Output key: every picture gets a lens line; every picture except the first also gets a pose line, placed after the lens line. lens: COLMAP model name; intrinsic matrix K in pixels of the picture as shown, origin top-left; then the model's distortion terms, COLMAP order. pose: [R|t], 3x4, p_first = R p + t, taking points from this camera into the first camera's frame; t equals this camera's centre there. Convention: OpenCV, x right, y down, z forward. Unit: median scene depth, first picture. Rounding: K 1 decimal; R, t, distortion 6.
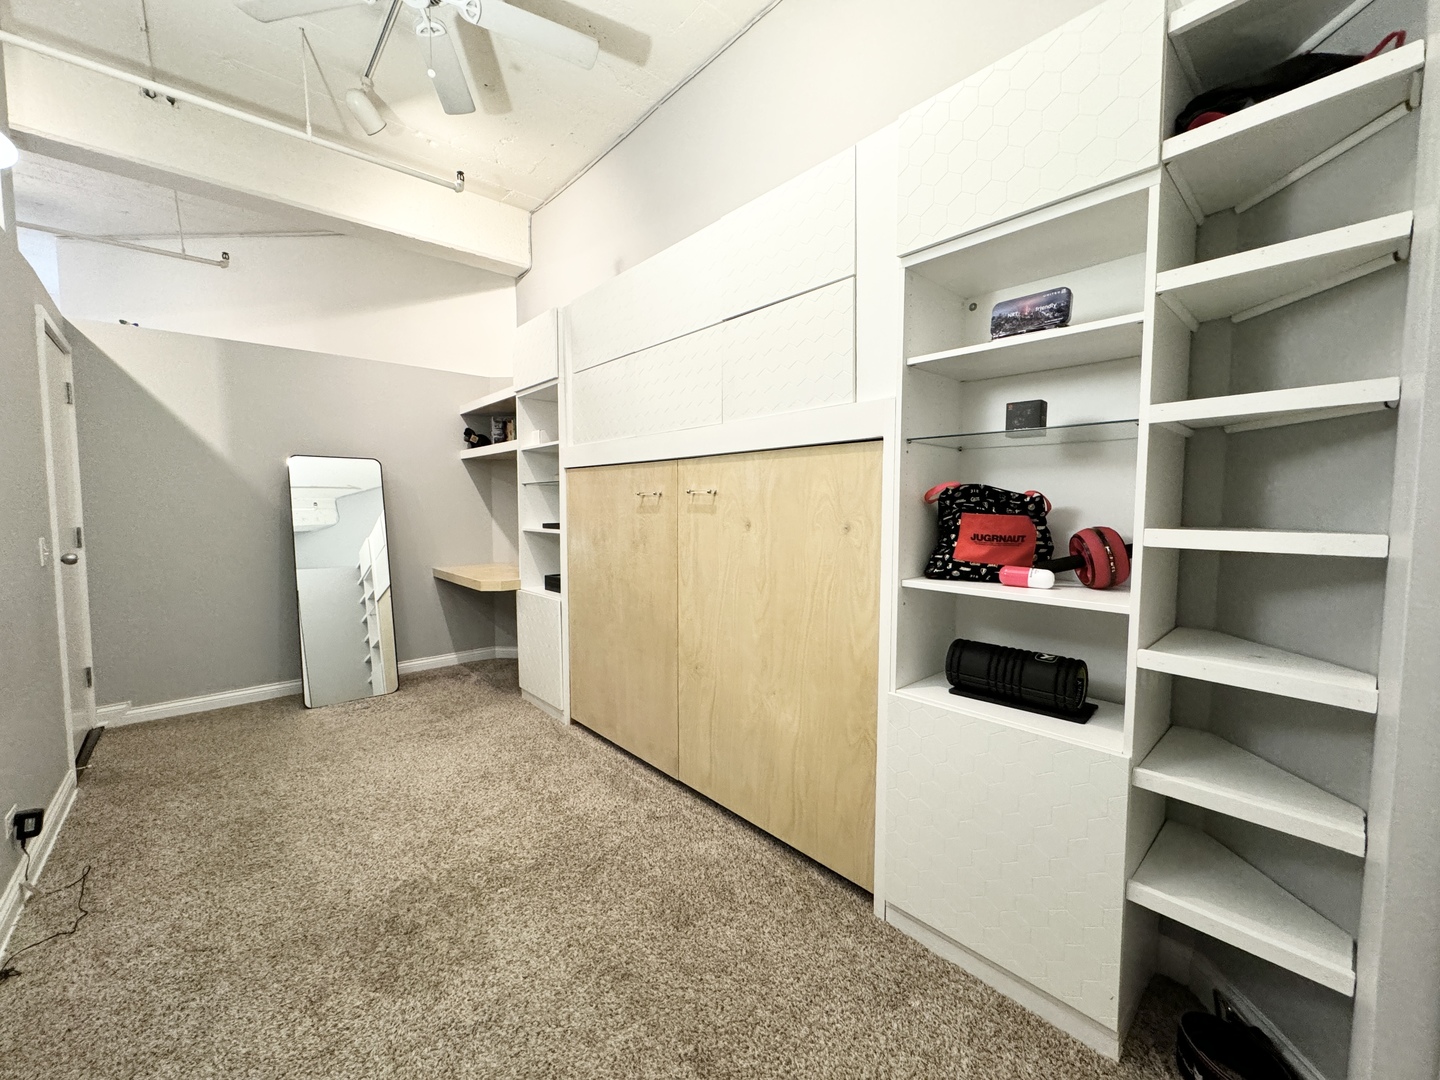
lens RADIAL K [[570.4, 0, 720.4], [0, 570.4, 540.6], [0, 0, 1]] dist [-0.002308, -0.000008]
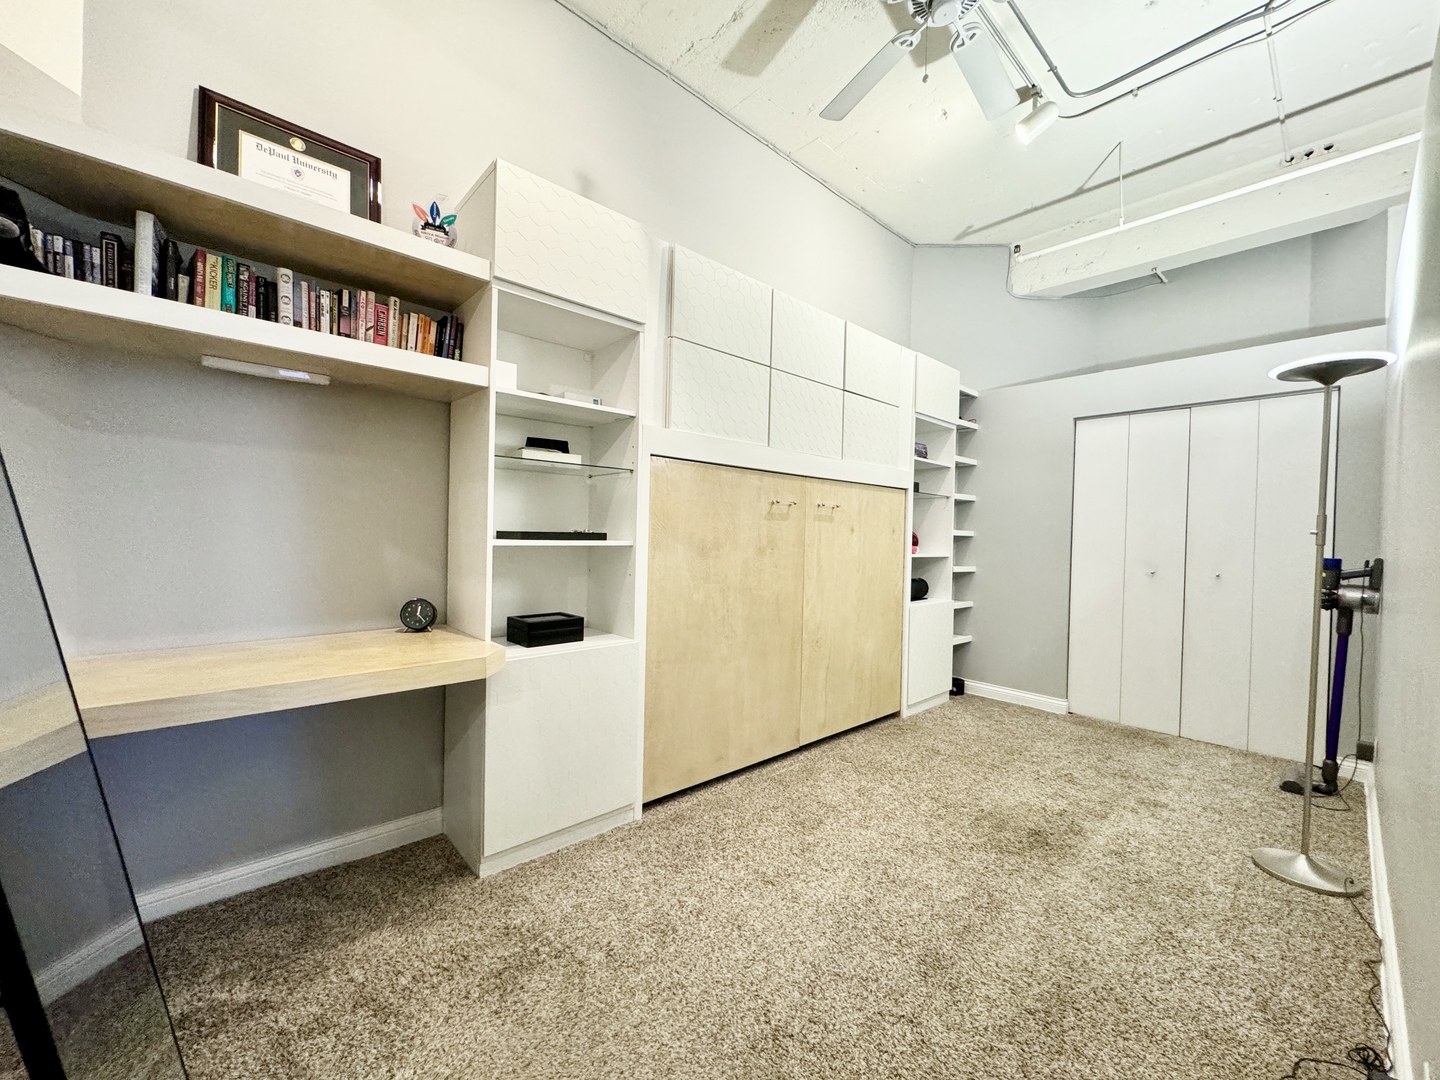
lens RADIAL K [[570.4, 0, 720.5], [0, 570.4, 540.0], [0, 0, 1]] dist [-0.002308, -0.000008]
pose [[-0.001018, -0.010540, 0.999944, -1.252536], [0.043894, 0.998980, 0.010575, -0.027383], [-0.999036, 0.043902, -0.000555, 1.147330]]
